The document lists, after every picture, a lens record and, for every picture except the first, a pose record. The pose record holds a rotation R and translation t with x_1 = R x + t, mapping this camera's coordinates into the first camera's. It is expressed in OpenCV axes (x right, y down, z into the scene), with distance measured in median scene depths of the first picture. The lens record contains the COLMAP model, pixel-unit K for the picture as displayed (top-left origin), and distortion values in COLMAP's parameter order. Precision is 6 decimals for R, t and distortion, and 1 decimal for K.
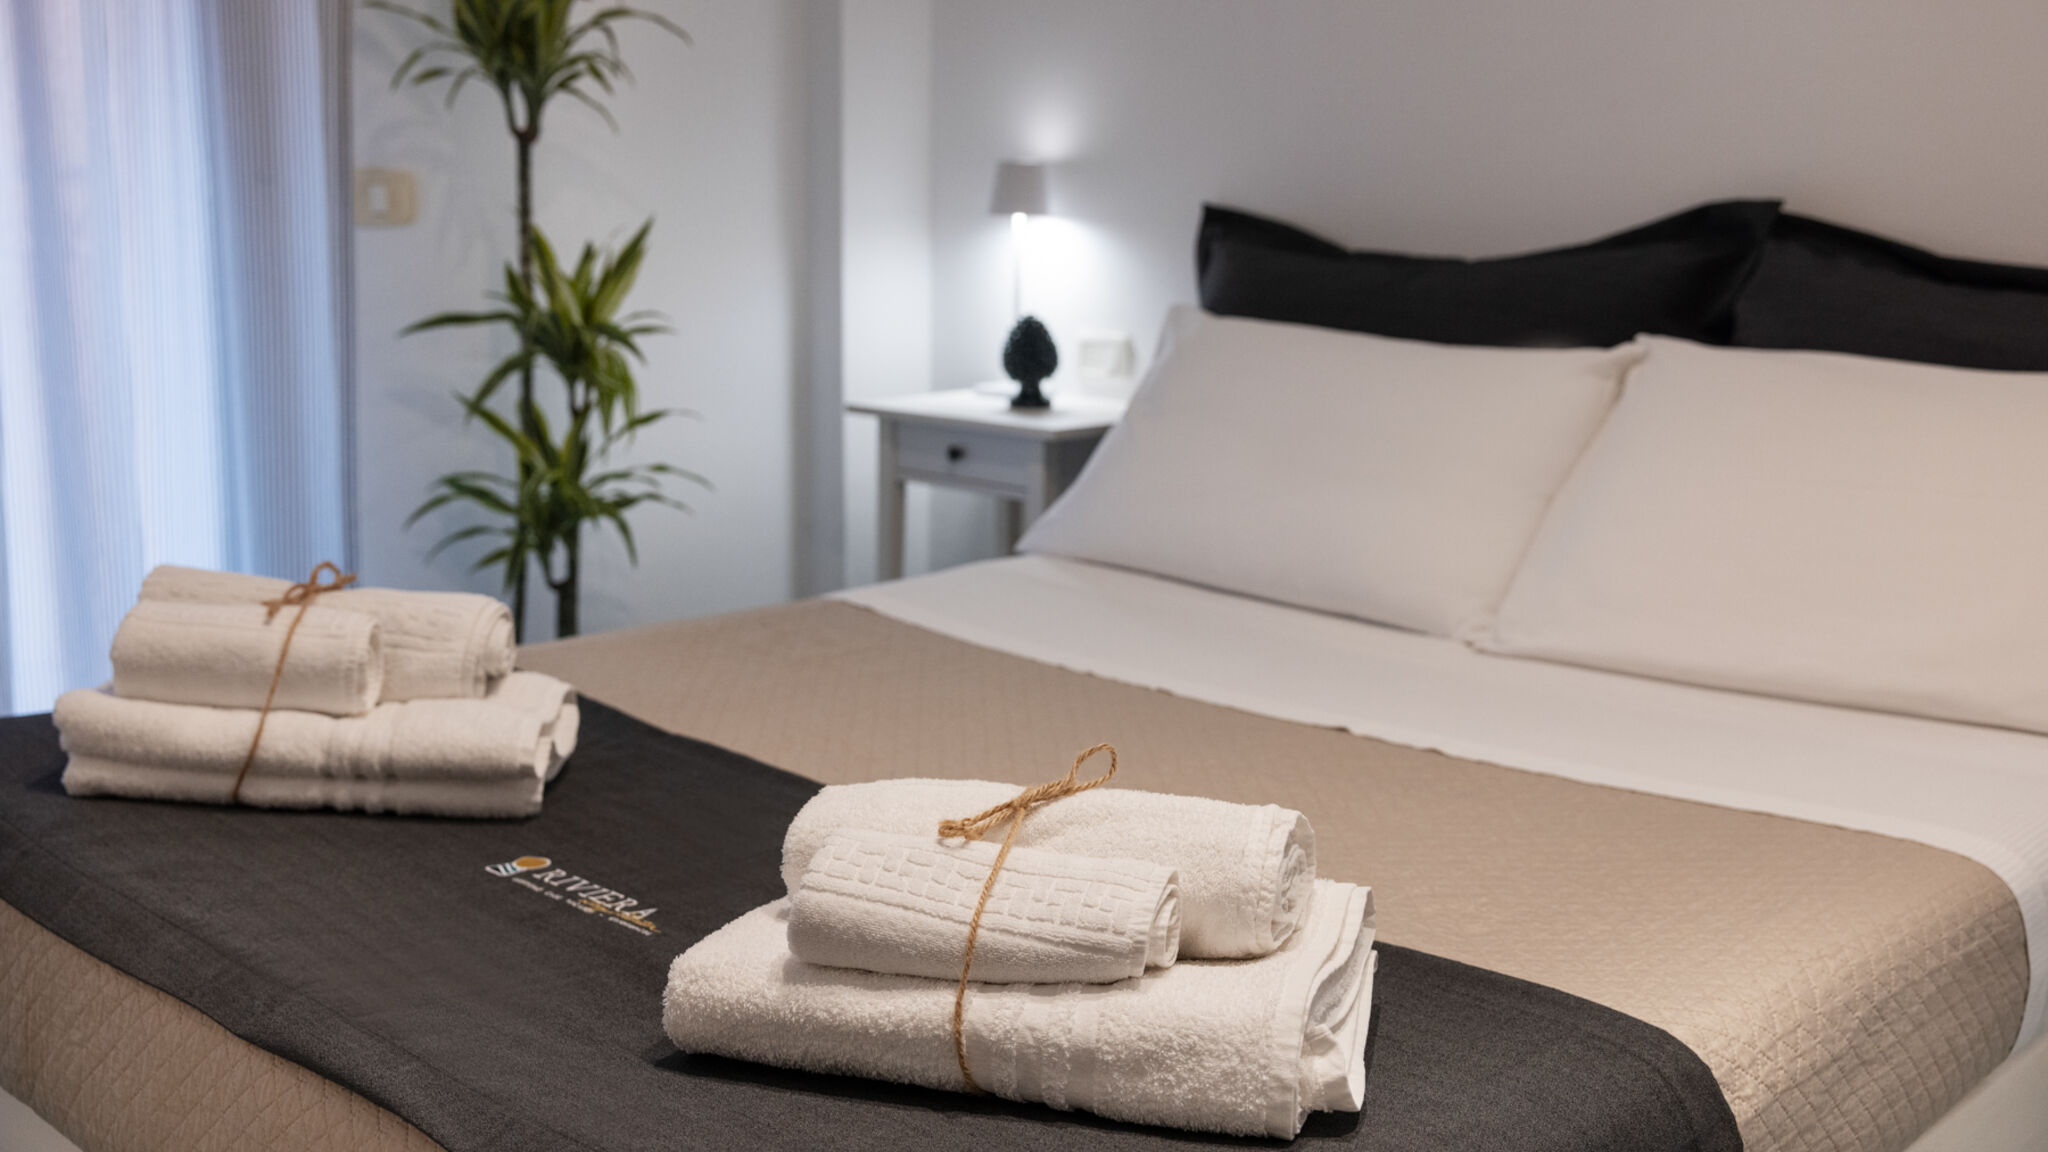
lens RADIAL K [[2067.7, 0, 1024.0], [0, 2067.7, 576.0], [0, 0, 1]] dist [0.003413, -0.003295]
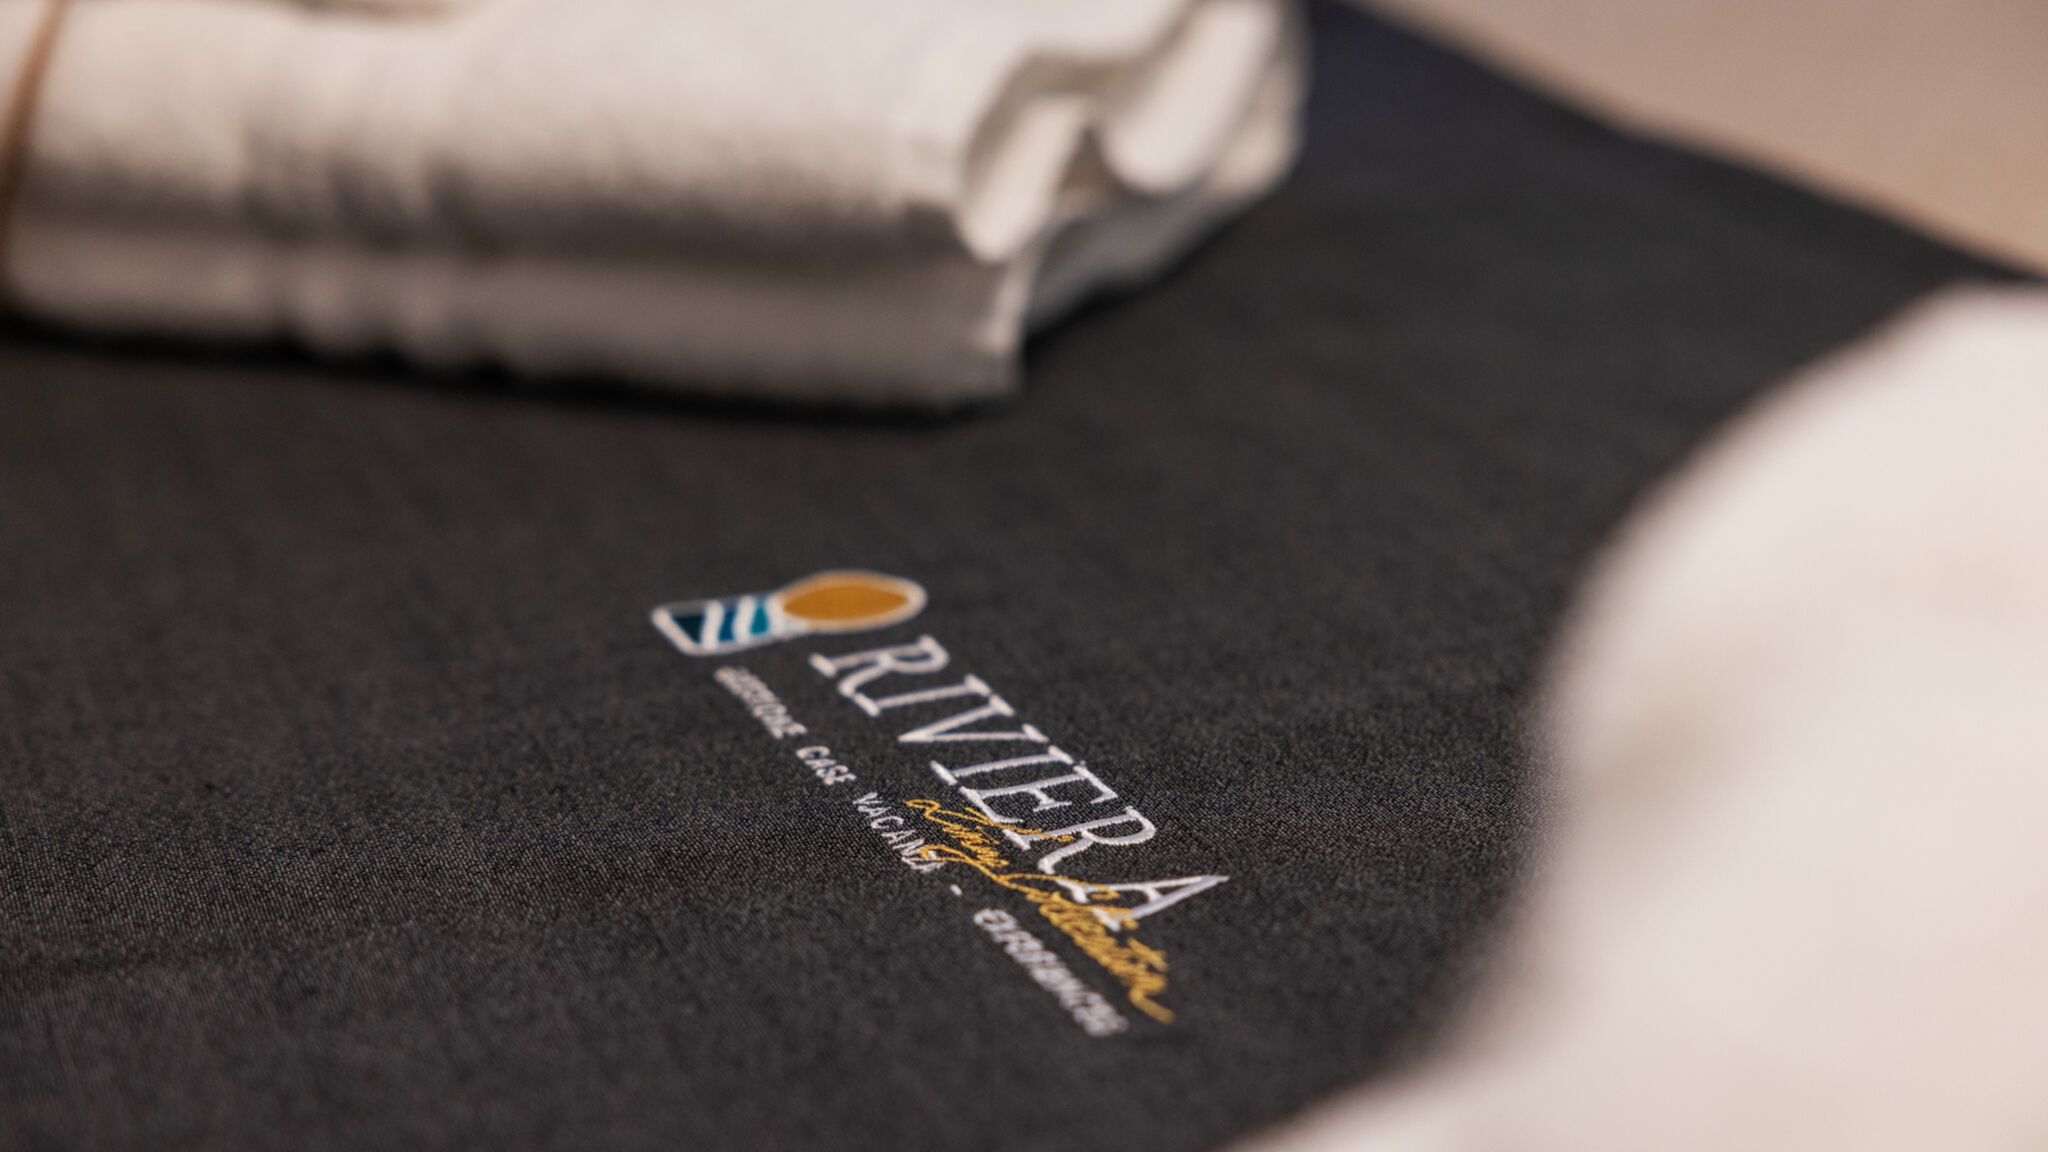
lens RADIAL K [[3750.3, 0, 1024.0], [0, 3750.3, 576.0], [0, 0, 1]] dist [-0.000847, 0.019879]
pose [[0.903875, 0.064423, -0.422918, -0.033438], [0.004879, 0.986979, 0.160773, 0.062374], [0.427769, -0.147382, 0.891792, 0.588135]]
